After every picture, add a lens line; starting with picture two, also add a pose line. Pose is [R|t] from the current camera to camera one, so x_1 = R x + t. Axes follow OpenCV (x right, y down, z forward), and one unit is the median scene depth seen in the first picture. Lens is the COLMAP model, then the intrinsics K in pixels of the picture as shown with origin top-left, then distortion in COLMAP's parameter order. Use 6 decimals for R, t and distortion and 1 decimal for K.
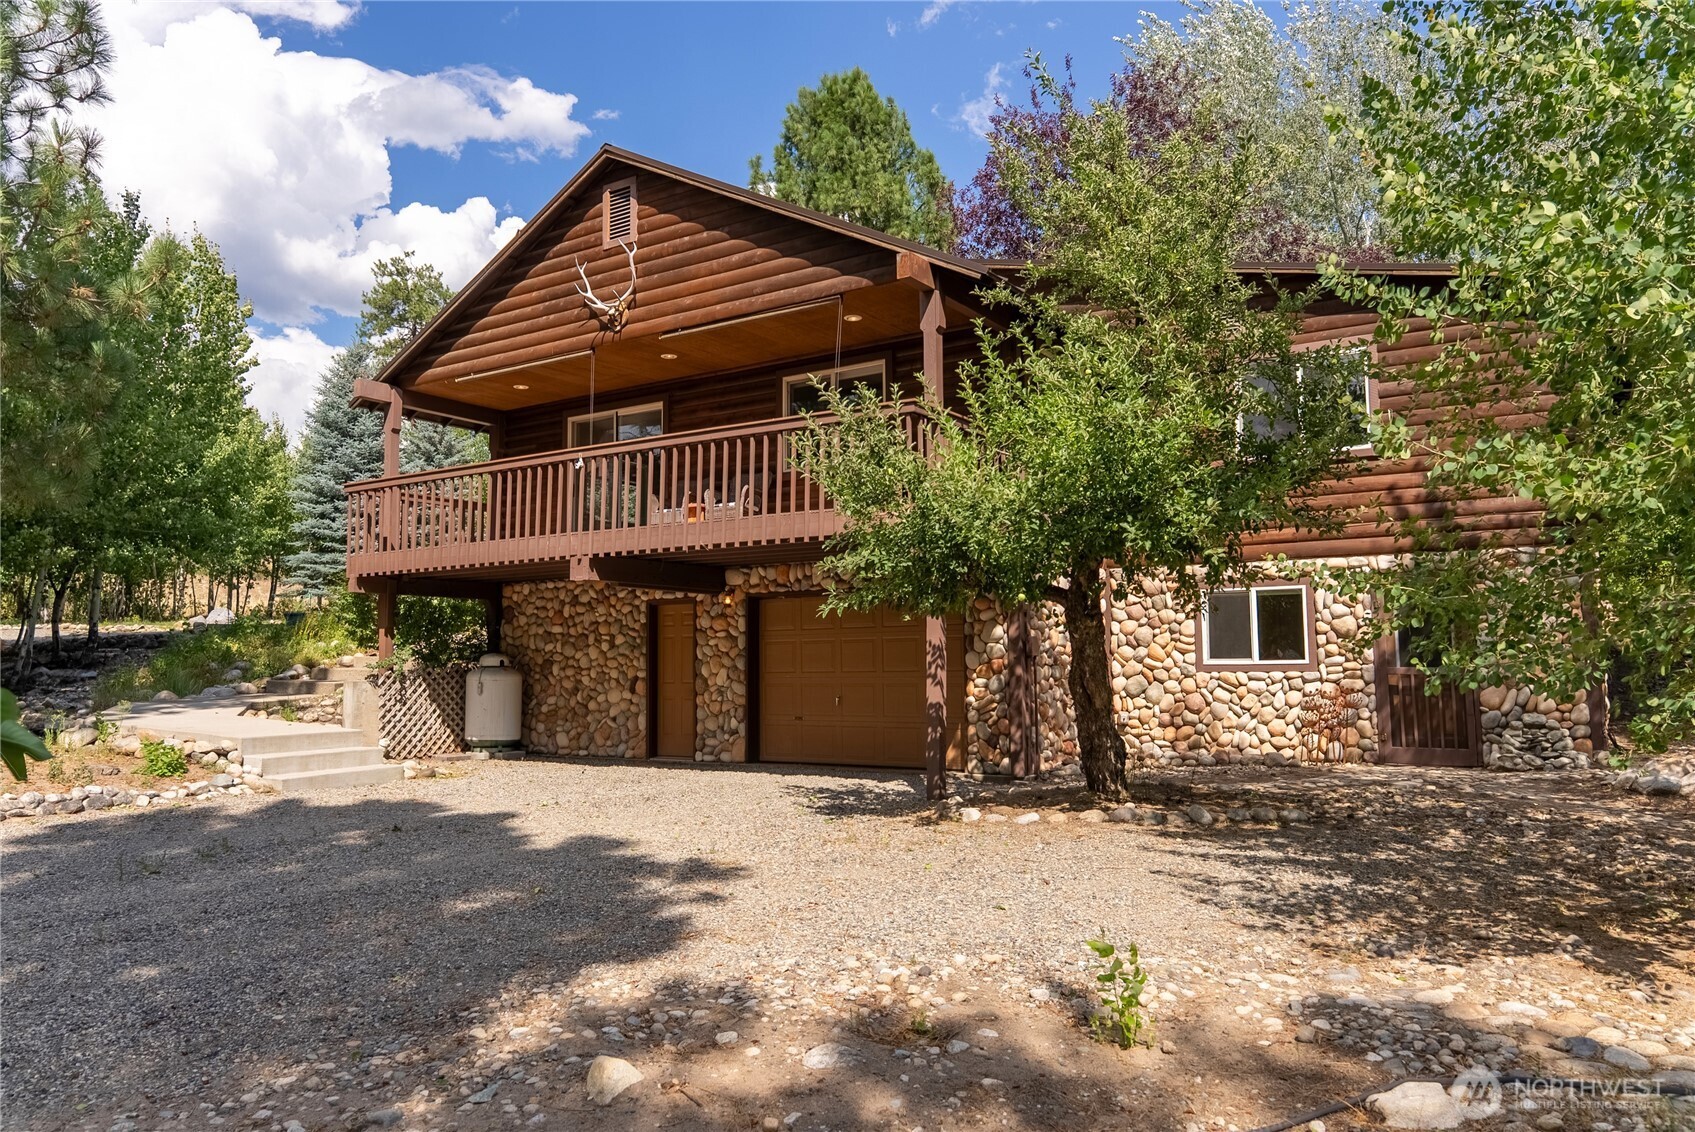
lens RADIAL K [[1156.1, 0, 844.6], [0, 1156.1, 565.7], [0, 0, 1]] dist [-0.019529, -0.001904]
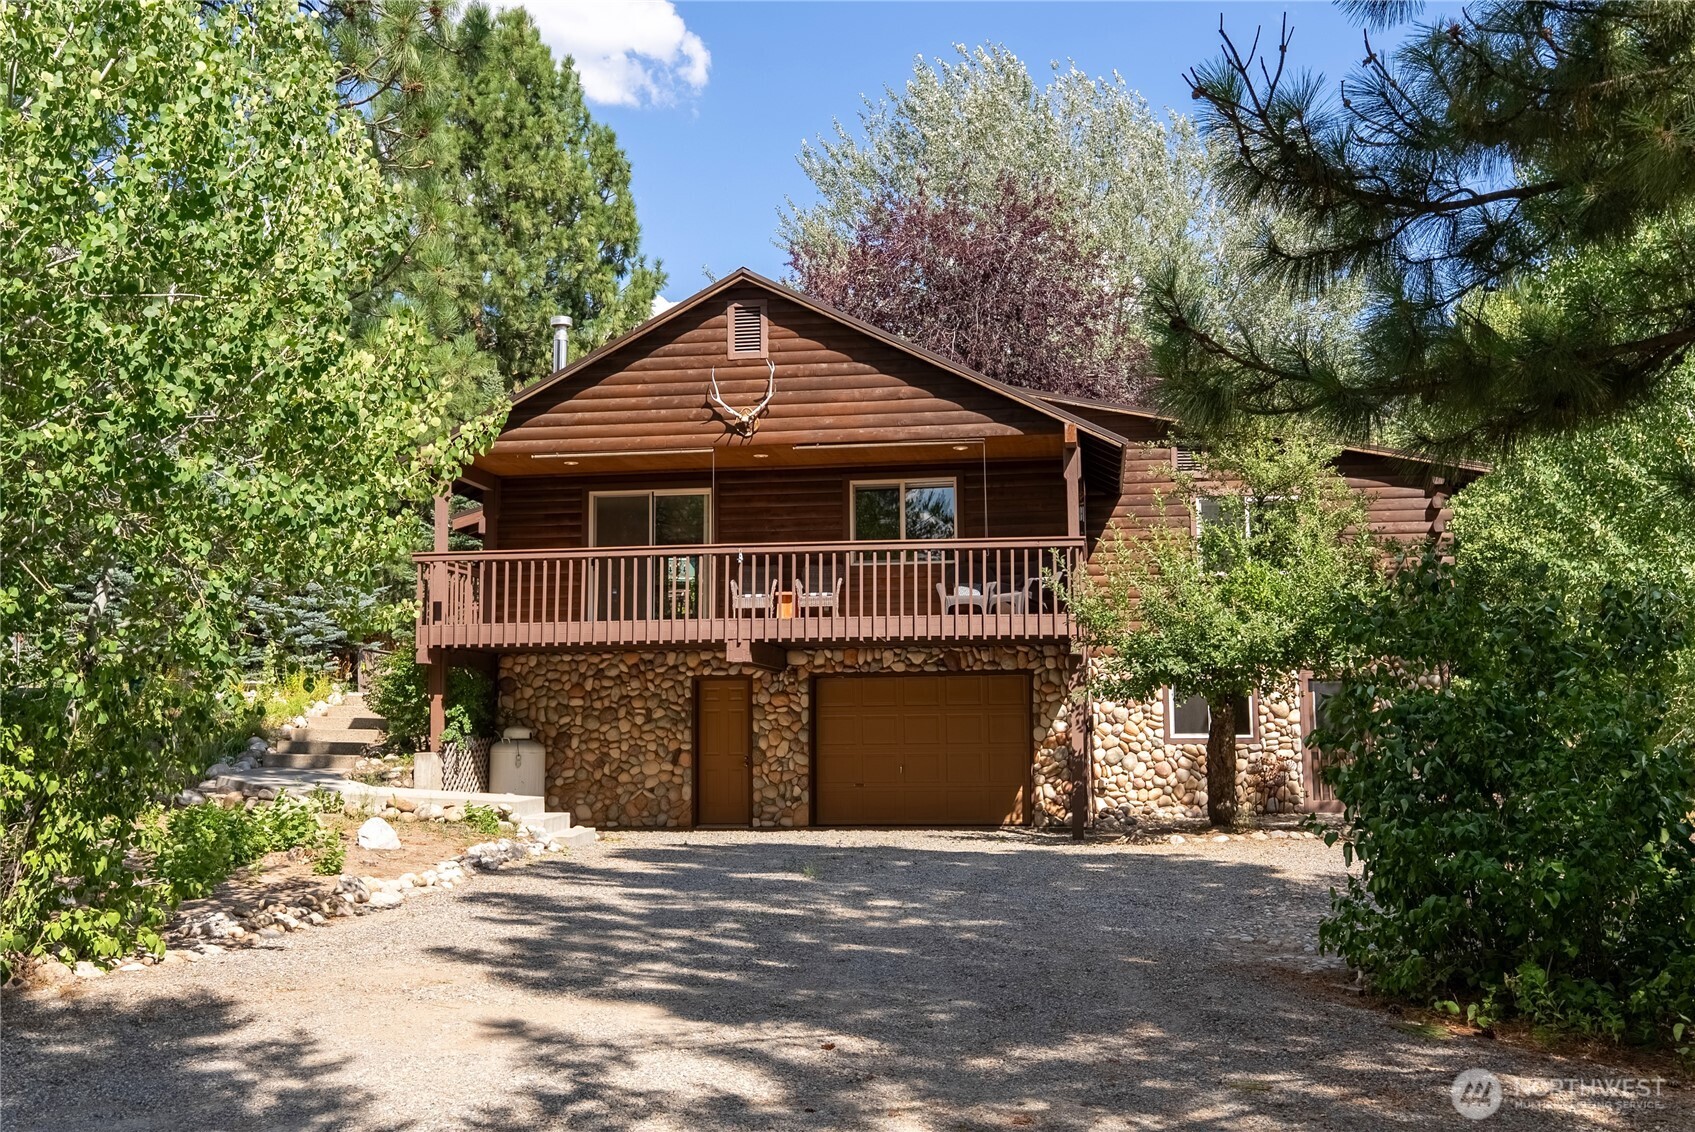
lens RADIAL K [[1644.3, 0, 848.5], [0, 1644.3, 565.6], [0, 0, 1]] dist [-0.008686, 0.000000]
pose [[0.911875, 0.045559, 0.407931, -0.711364], [-0.035464, 0.998849, -0.032280, -0.029548], [-0.408933, 0.014968, 0.912442, -0.458644]]
